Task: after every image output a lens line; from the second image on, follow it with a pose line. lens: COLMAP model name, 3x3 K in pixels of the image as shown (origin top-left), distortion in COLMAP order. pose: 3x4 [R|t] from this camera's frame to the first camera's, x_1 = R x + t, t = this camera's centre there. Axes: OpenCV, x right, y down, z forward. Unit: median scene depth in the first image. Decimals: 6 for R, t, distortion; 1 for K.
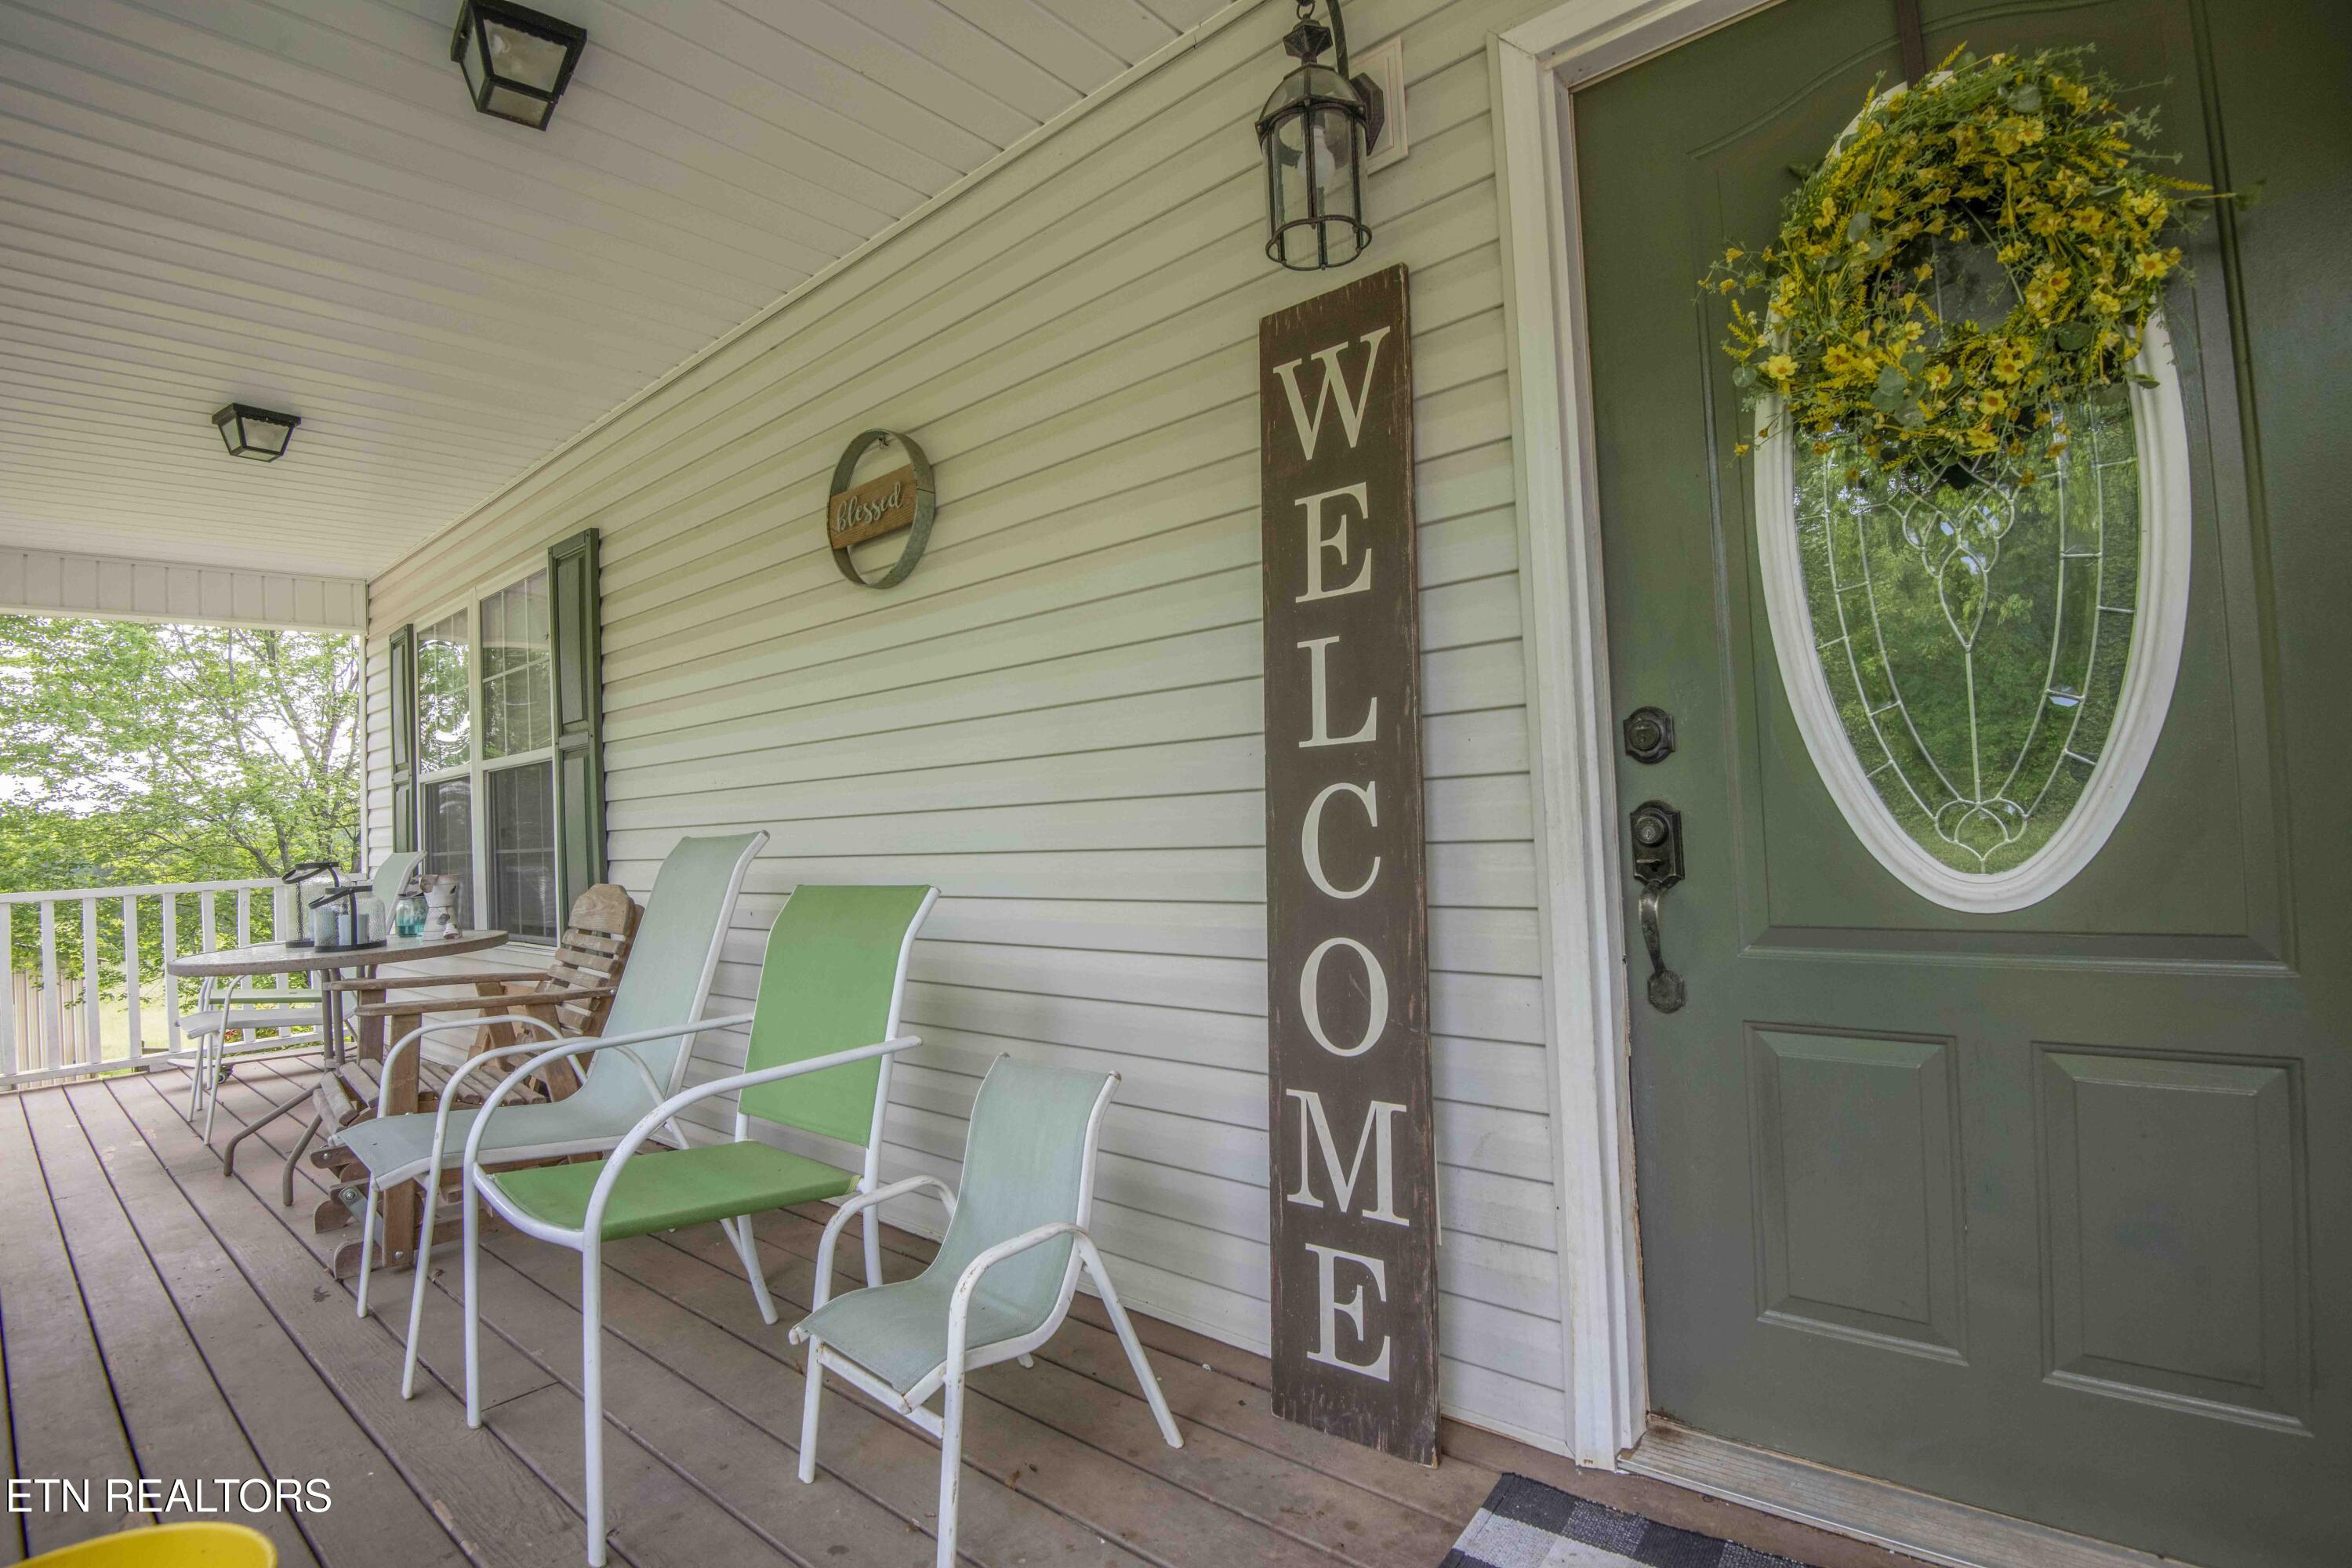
lens RADIAL K [[1087.5, 0, 1188.4], [0, 1087.5, 782.6], [0, 0, 1]] dist [-0.004254, -0.023831]
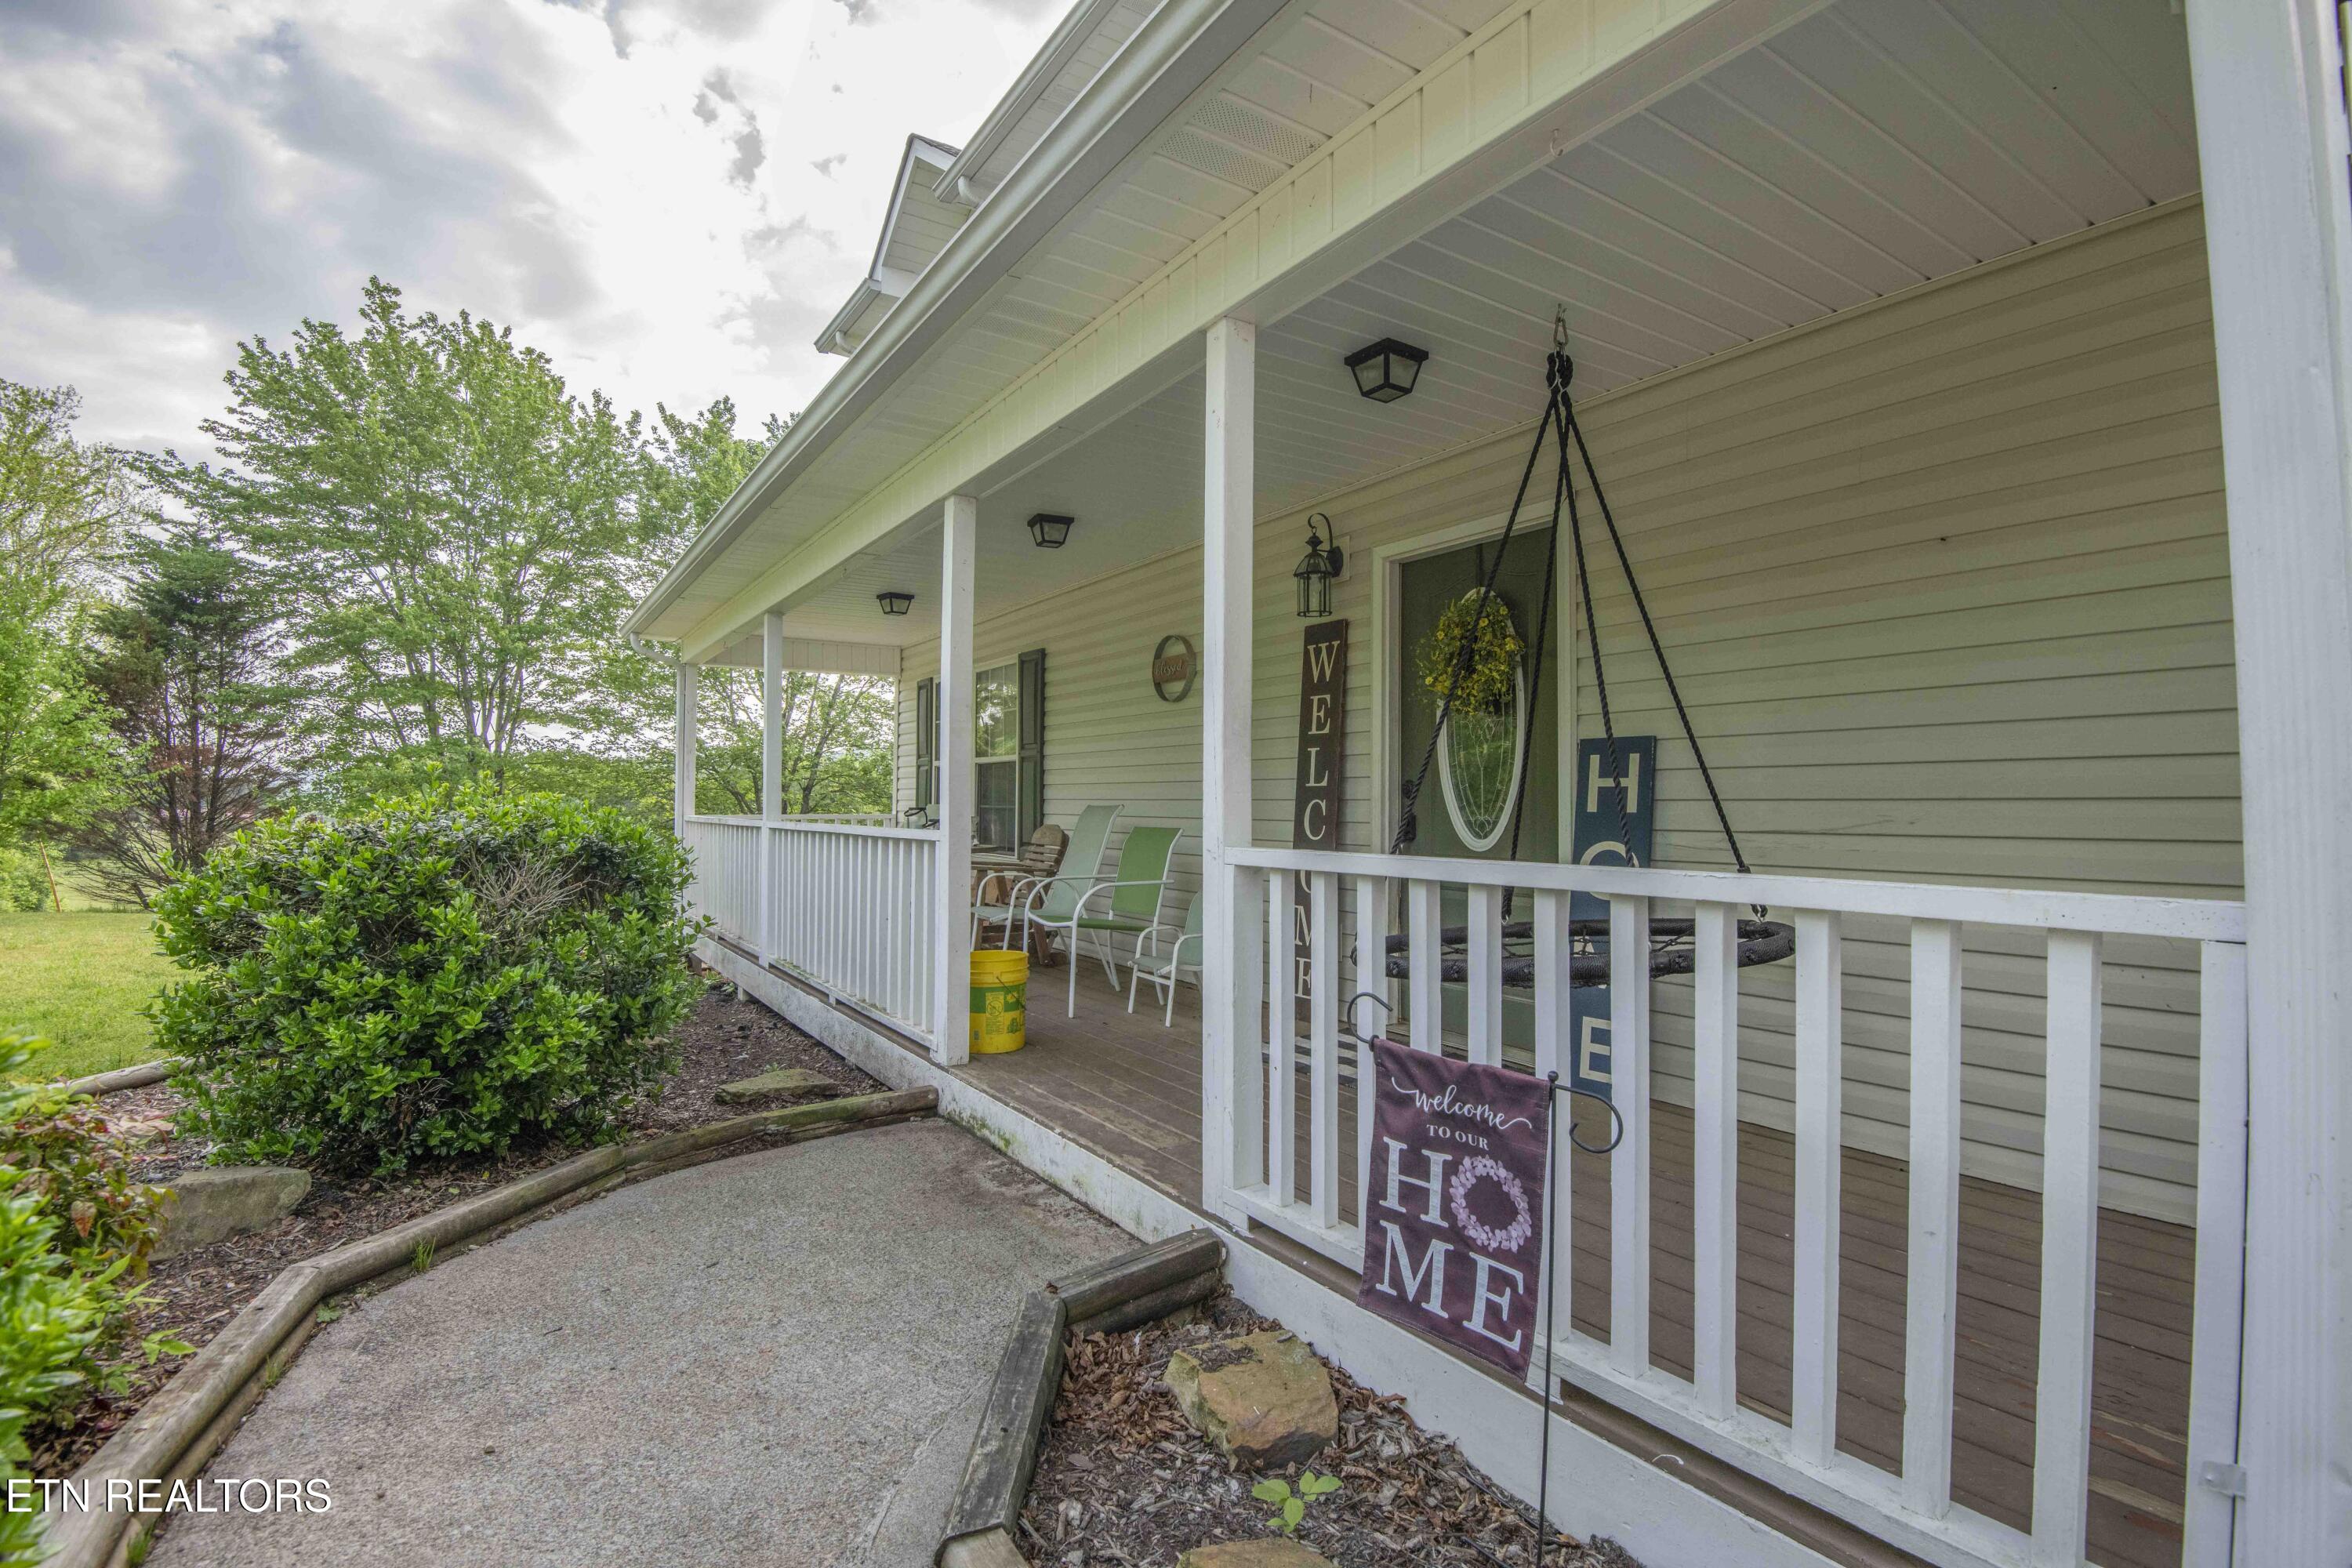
lens RADIAL K [[1087.5, 0, 1188.4], [0, 1087.5, 782.6], [0, 0, 1]] dist [-0.004254, -0.023831]
pose [[0.957926, 0.046532, -0.283218, 0.446599], [-0.041183, 0.998843, 0.024815, -0.072487], [0.284045, -0.012107, 0.958734, -1.314150]]
